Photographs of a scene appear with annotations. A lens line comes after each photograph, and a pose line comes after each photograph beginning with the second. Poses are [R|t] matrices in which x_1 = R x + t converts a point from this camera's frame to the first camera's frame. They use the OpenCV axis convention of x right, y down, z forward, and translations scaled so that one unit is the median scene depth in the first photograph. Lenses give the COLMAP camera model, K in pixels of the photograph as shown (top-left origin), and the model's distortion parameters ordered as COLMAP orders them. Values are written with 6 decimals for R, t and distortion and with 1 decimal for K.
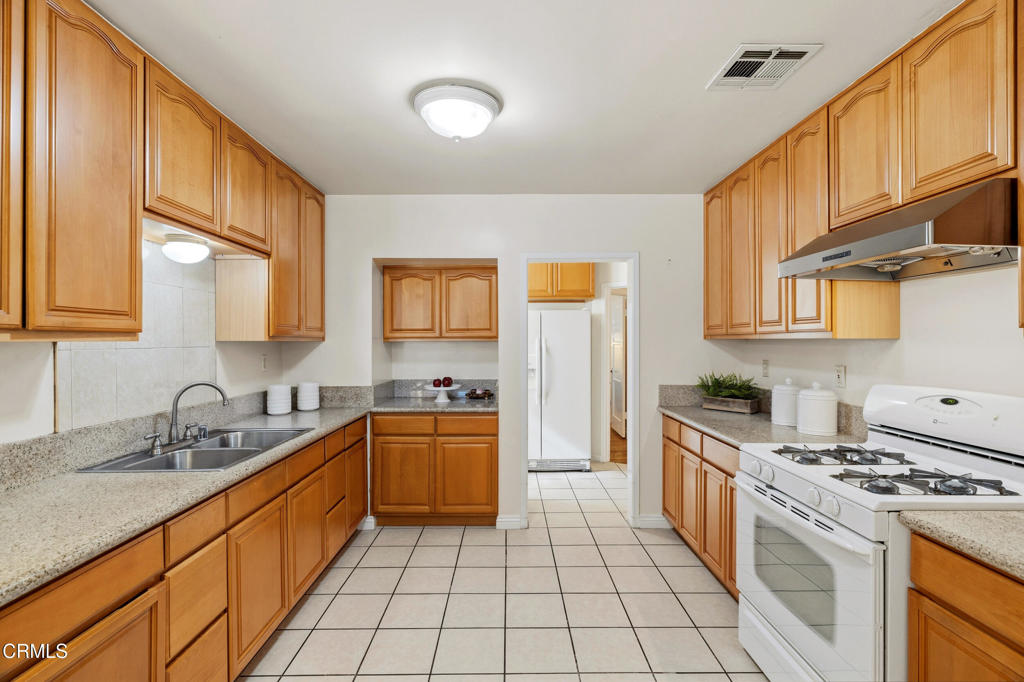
lens RADIAL K [[469.6, 0, 509.5], [0, 469.6, 341.3], [0, 0, 1]] dist [-0.012777, 0.004421]
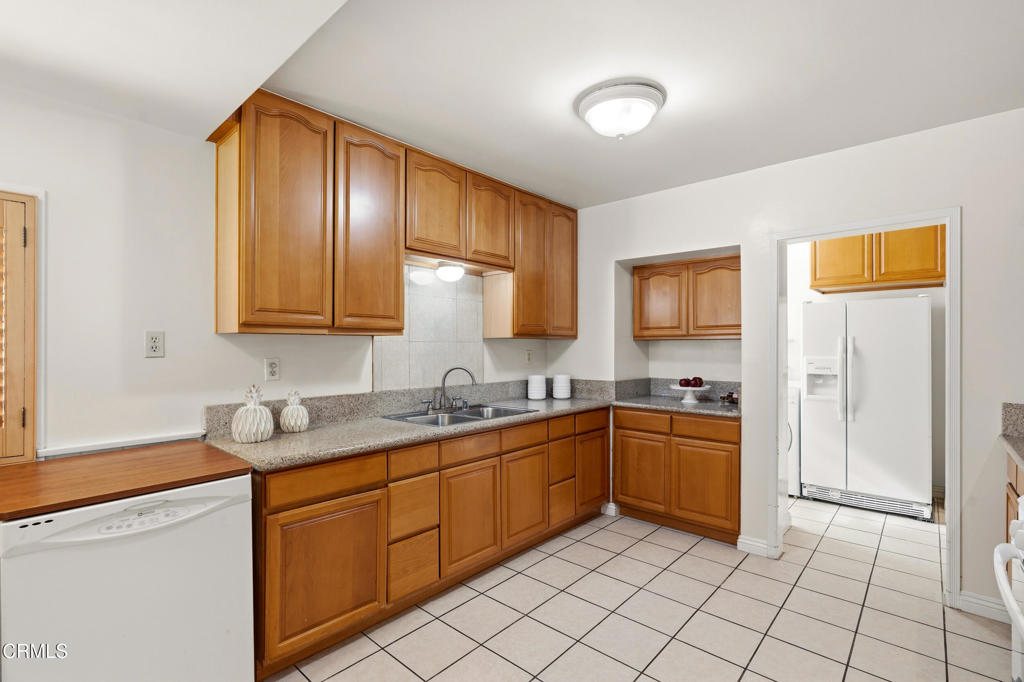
lens RADIAL K [[469.6, 0, 506.6], [0, 469.6, 345.6], [0, 0, 1]] dist [-0.012777, 0.004421]
pose [[0.735680, 0.002726, -0.677324, 0.271657], [-0.004447, 0.999990, -0.000805, 0.017943], [0.677315, 0.003605, 0.735684, 0.054455]]
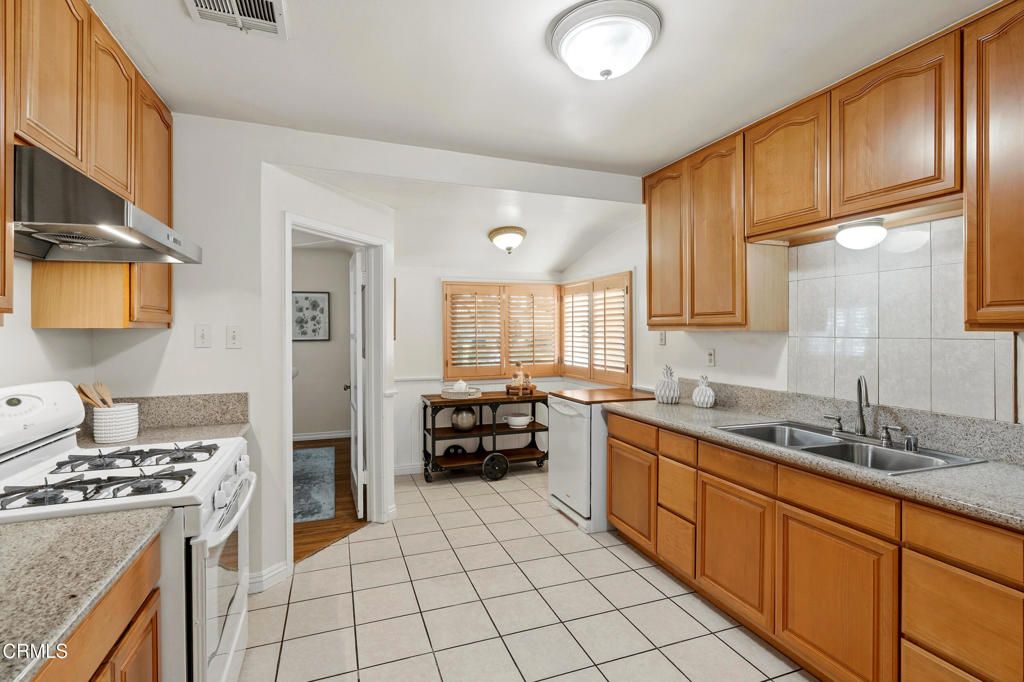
lens RADIAL K [[469.6, 0, 510.8], [0, 469.6, 332.3], [0, 0, 1]] dist [-0.012777, 0.004421]
pose [[-0.939178, 0.001835, -0.343425, 0.210351], [-0.001173, 0.999963, 0.008553, -0.003510], [0.343427, 0.008435, -0.939141, 1.152615]]
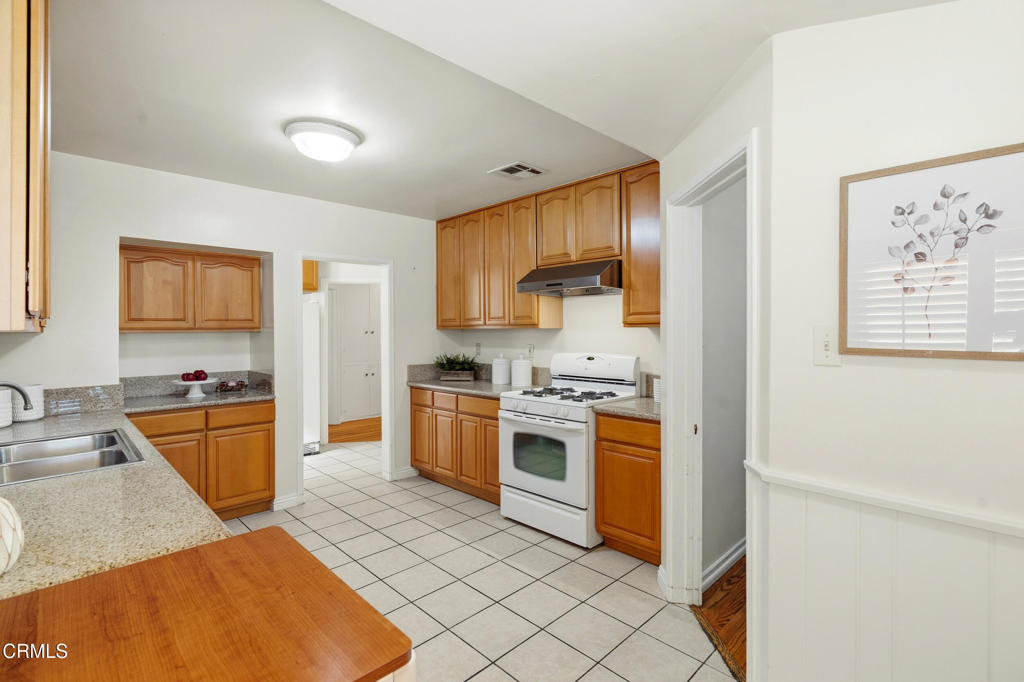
lens RADIAL K [[469.6, 0, 518.4], [0, 469.6, 332.3], [0, 0, 1]] dist [-0.012777, 0.004421]
pose [[0.708062, -0.004057, 0.706139, -0.409631], [0.007140, 0.999974, -0.001414, 0.007464], [-0.706114, 0.006043, 0.708072, -0.134584]]
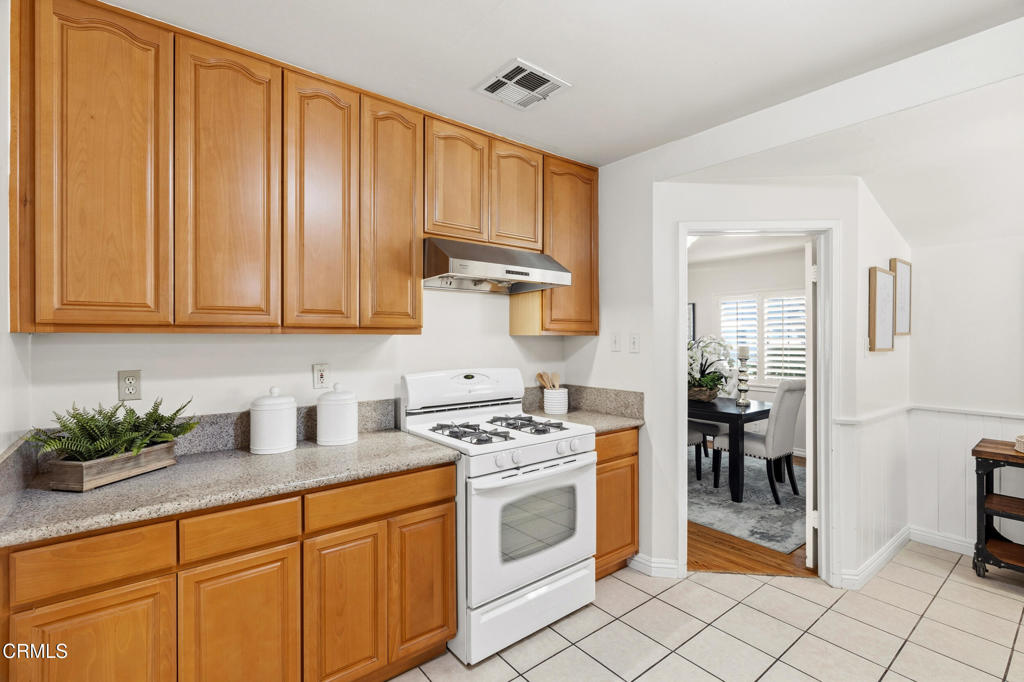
lens RADIAL K [[469.6, 0, 514.7], [0, 469.6, 337.7], [0, 0, 1]] dist [-0.012777, 0.004421]
pose [[-0.622438, -0.002525, 0.782665, -0.184390], [0.000985, 0.999991, 0.004009, -0.002188], [-0.782668, 0.003266, -0.622430, 1.000948]]
